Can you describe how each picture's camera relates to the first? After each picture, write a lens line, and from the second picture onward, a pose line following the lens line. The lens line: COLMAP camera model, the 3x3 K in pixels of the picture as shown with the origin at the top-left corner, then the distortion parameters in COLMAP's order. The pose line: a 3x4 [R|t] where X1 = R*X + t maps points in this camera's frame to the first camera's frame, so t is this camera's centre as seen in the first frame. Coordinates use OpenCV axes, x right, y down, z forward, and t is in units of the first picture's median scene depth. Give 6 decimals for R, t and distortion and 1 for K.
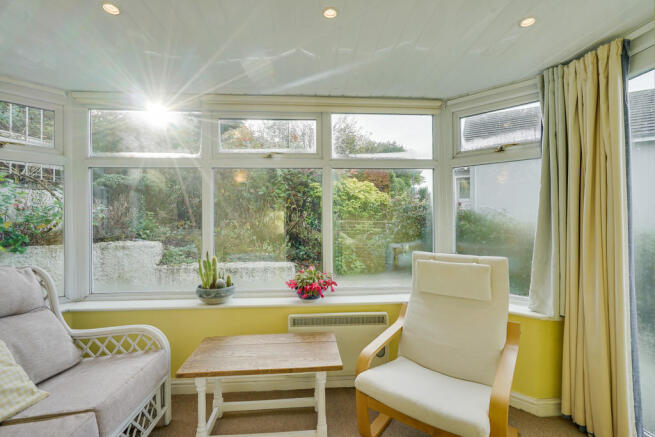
lens RADIAL K [[294.4, 0, 327.5], [0, 294.4, 218.5], [0, 0, 1]] dist [0.000773, 0.000435]
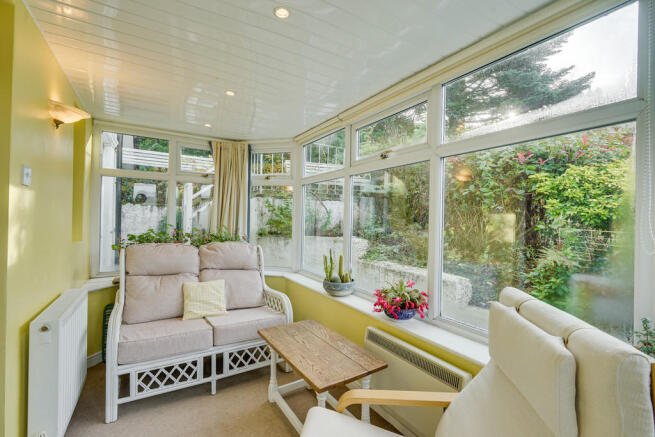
lens RADIAL K [[294.4, 0, 327.5], [0, 294.4, 218.5], [0, 0, 1]] dist [0.000773, 0.000435]
pose [[0.474560, 0.010112, -0.880165, 0.565000], [-0.021151, 0.999776, 0.000082, -0.007052], [0.879969, 0.018578, 0.474668, 0.397569]]
